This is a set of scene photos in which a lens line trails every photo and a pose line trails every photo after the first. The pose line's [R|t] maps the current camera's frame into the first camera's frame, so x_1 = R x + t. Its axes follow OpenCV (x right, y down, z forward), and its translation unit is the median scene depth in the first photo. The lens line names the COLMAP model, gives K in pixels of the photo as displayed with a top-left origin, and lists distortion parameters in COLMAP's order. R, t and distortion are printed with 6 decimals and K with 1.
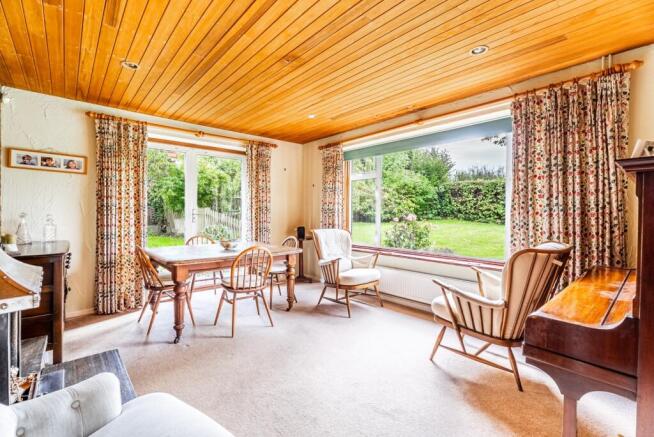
lens RADIAL K [[295.0, 0, 327.4], [0, 295.0, 215.6], [0, 0, 1]] dist [0.002781, 0.000153]
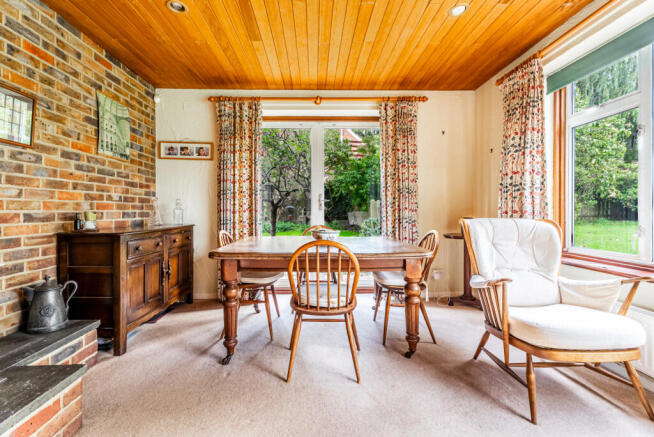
lens RADIAL K [[295.0, 0, 320.3], [0, 295.0, 209.8], [0, 0, 1]] dist [0.002781, 0.000153]
pose [[0.759941, -0.010275, -0.649911, 0.113831], [-0.000018, 0.999875, -0.015830, 0.043851], [0.649992, 0.012042, 0.759846, 0.442187]]
